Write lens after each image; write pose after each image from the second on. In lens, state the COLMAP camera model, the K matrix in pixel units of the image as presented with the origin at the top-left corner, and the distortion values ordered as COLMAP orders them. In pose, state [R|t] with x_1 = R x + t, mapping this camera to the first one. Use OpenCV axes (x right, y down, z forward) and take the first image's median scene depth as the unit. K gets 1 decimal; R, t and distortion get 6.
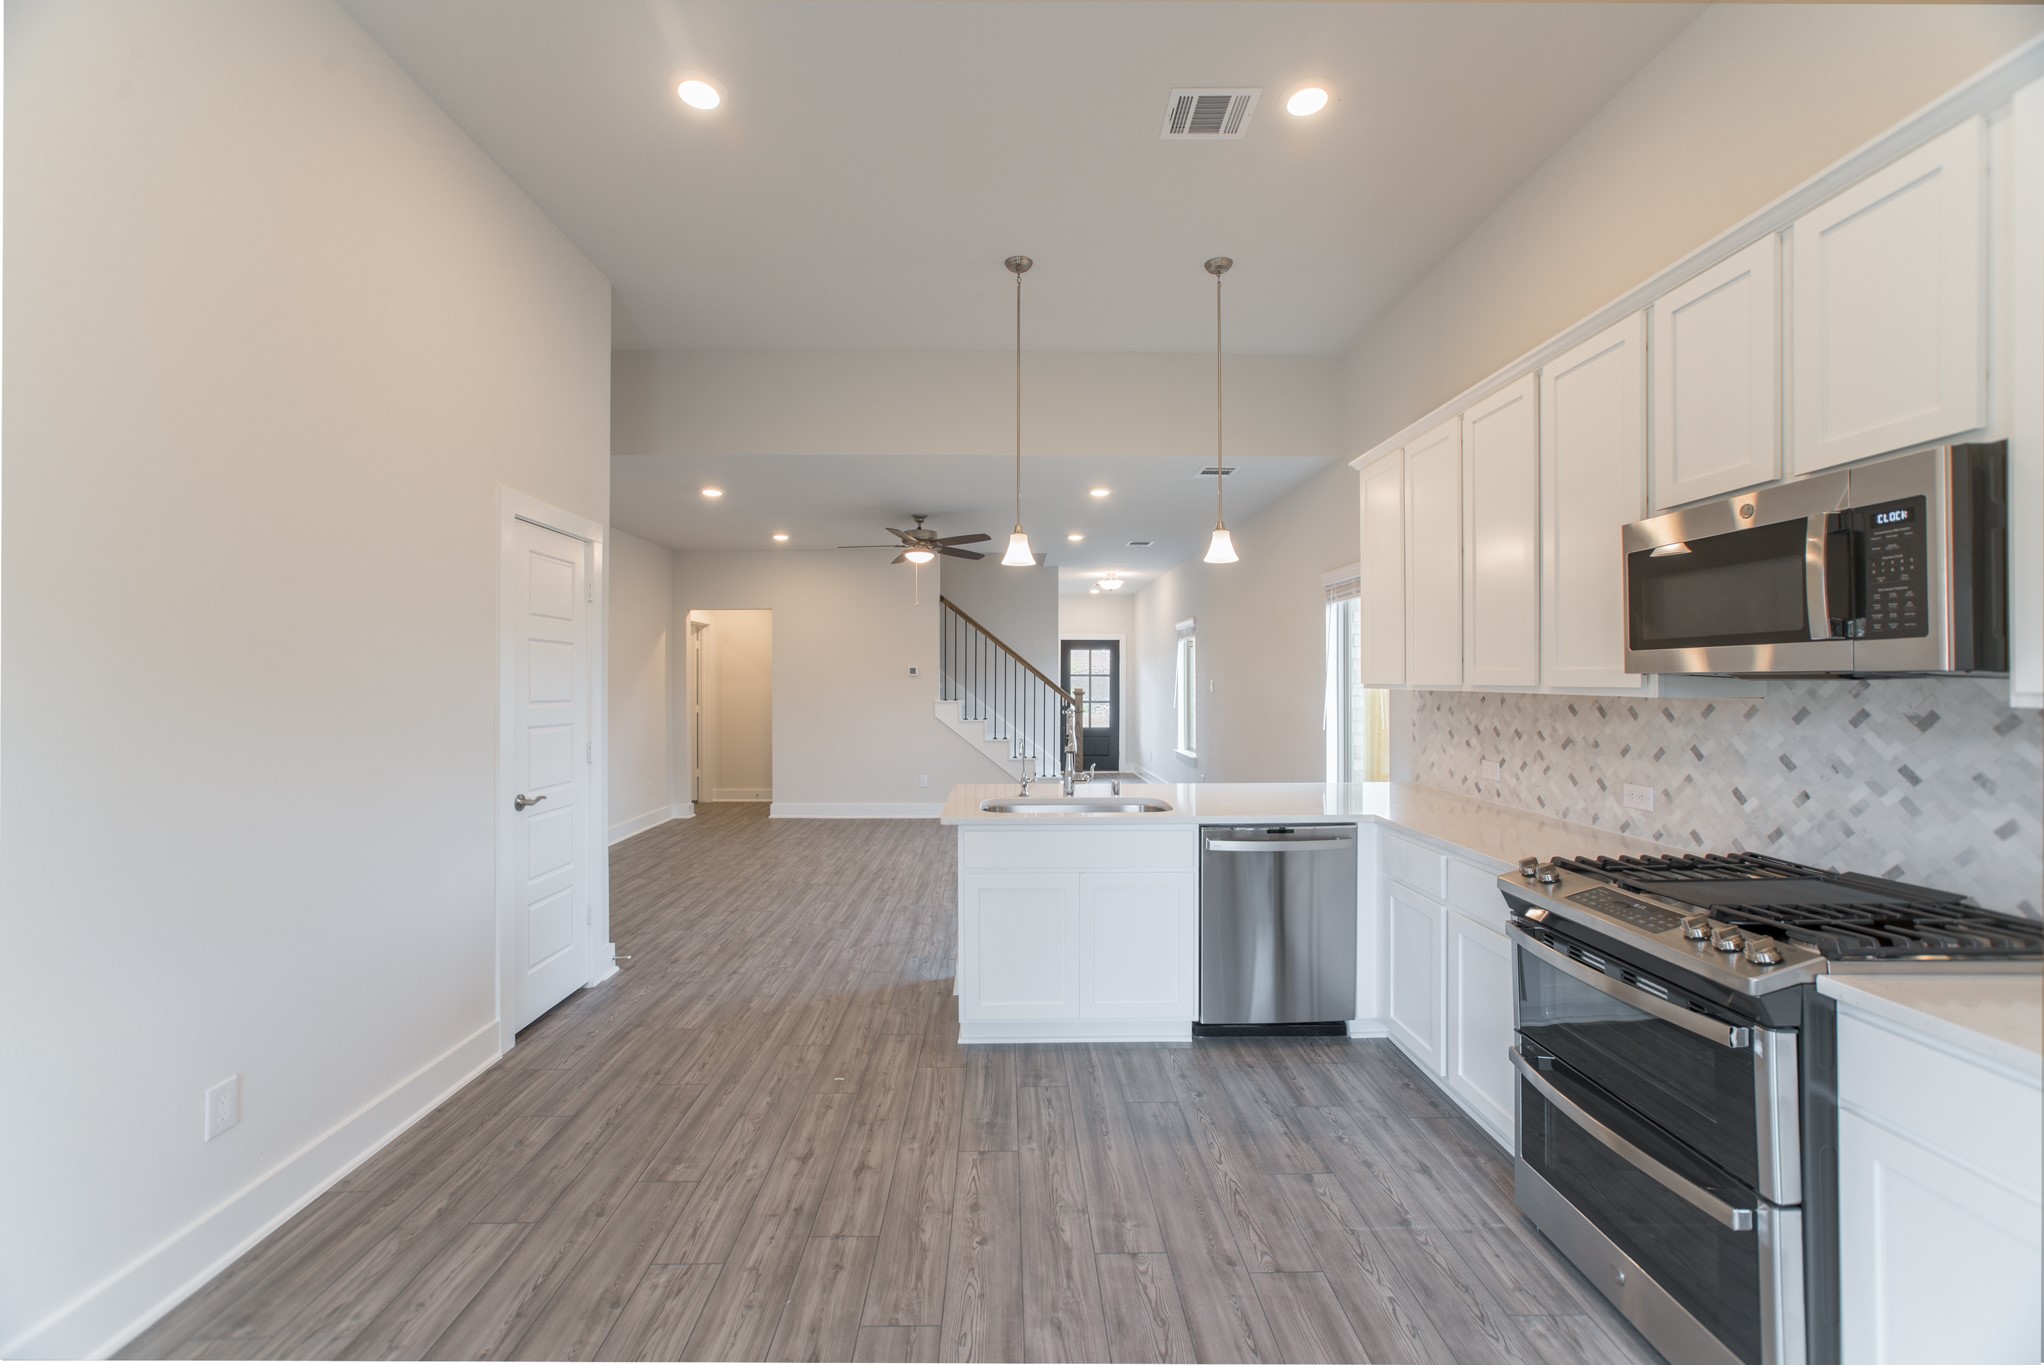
lens RADIAL K [[844.0, 0, 1008.4], [0, 844.0, 680.7], [0, 0, 1]] dist [-0.027707, 0.016690]
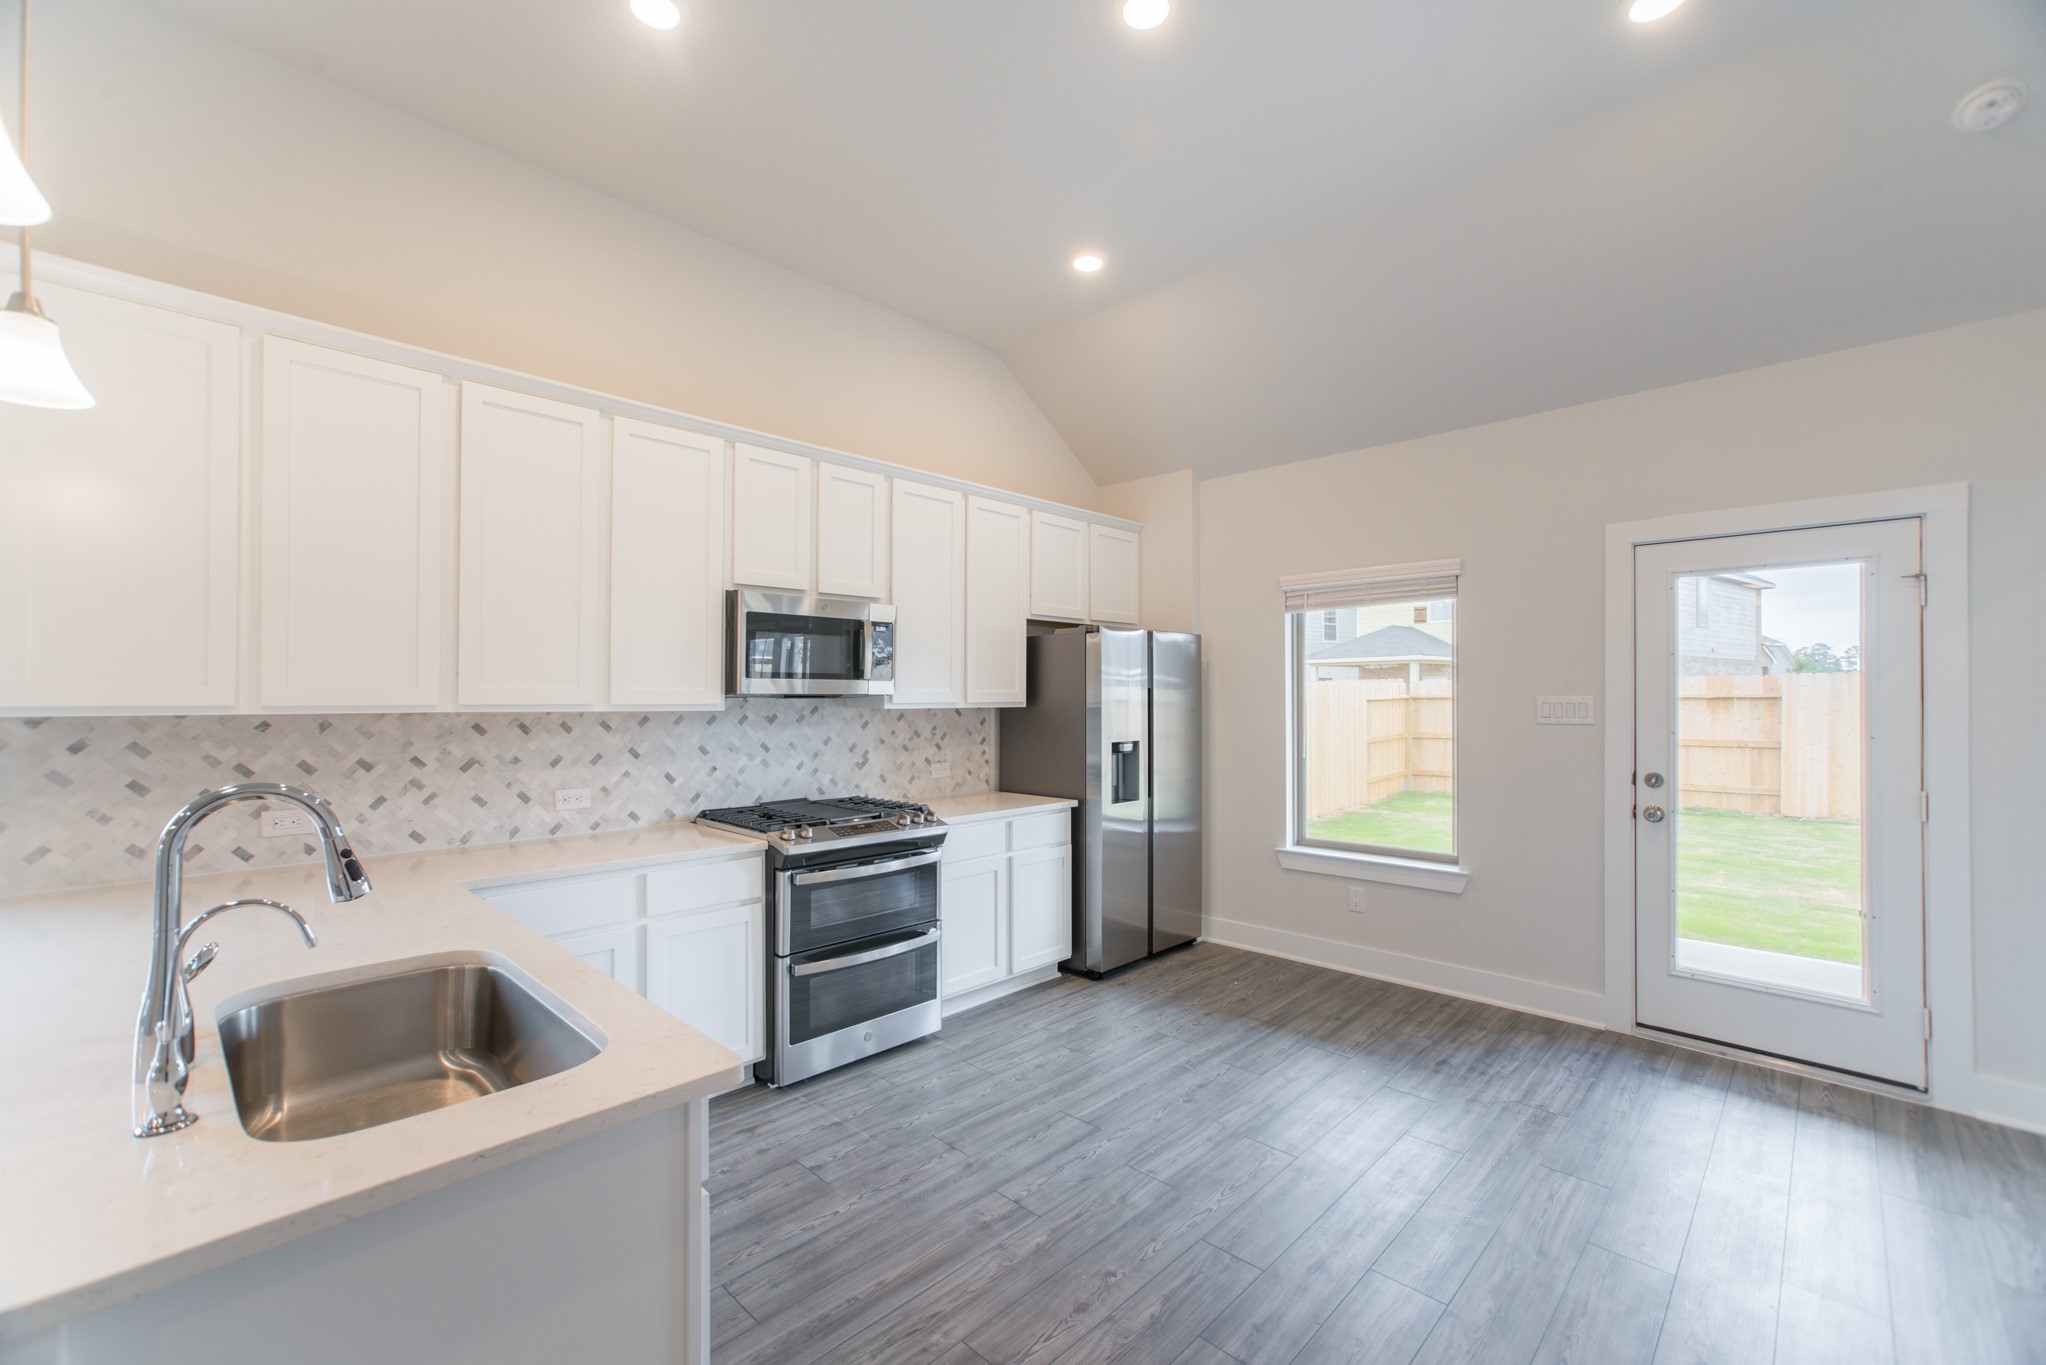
lens RADIAL K [[844.9, 0, 1014.8], [0, 844.9, 692.2], [0, 0, 1]] dist [-0.027707, 0.016690]
pose [[-0.707890, 0.005229, 0.706303, -0.469986], [0.001457, 0.999981, -0.005943, -0.001636], [-0.706321, -0.003178, -0.707884, 1.291734]]
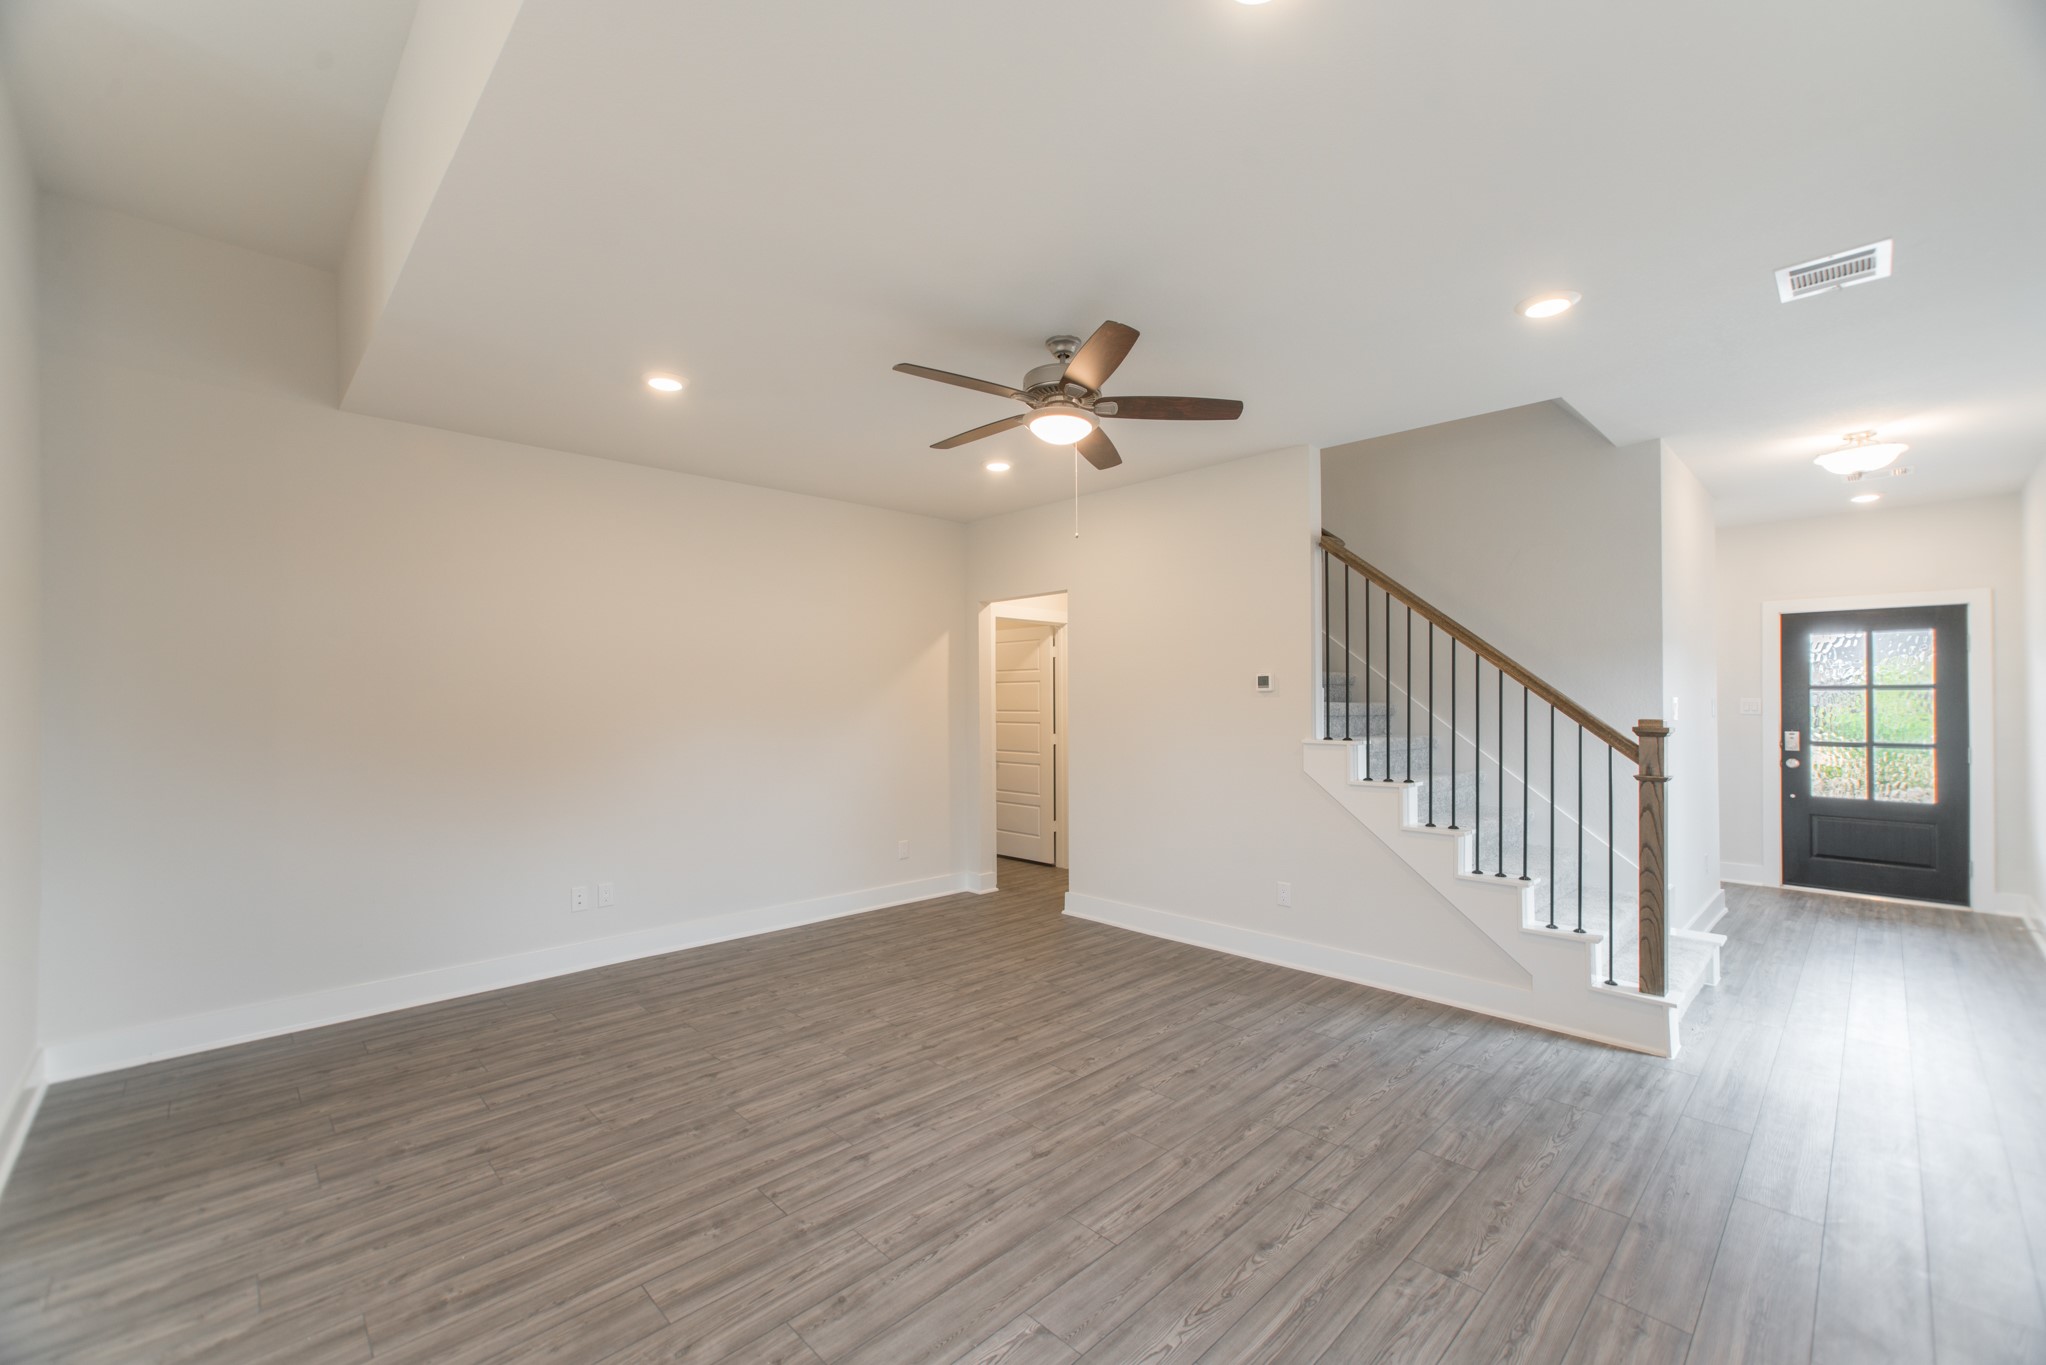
lens RADIAL K [[844.9, 0, 1013.8], [0, 844.9, 686.0], [0, 0, 1]] dist [-0.027707, 0.016690]
pose [[0.687331, -0.014773, -0.726194, 0.490124], [0.003741, 0.999852, -0.016799, -0.002330], [0.726335, 0.008830, 0.687284, 1.577204]]
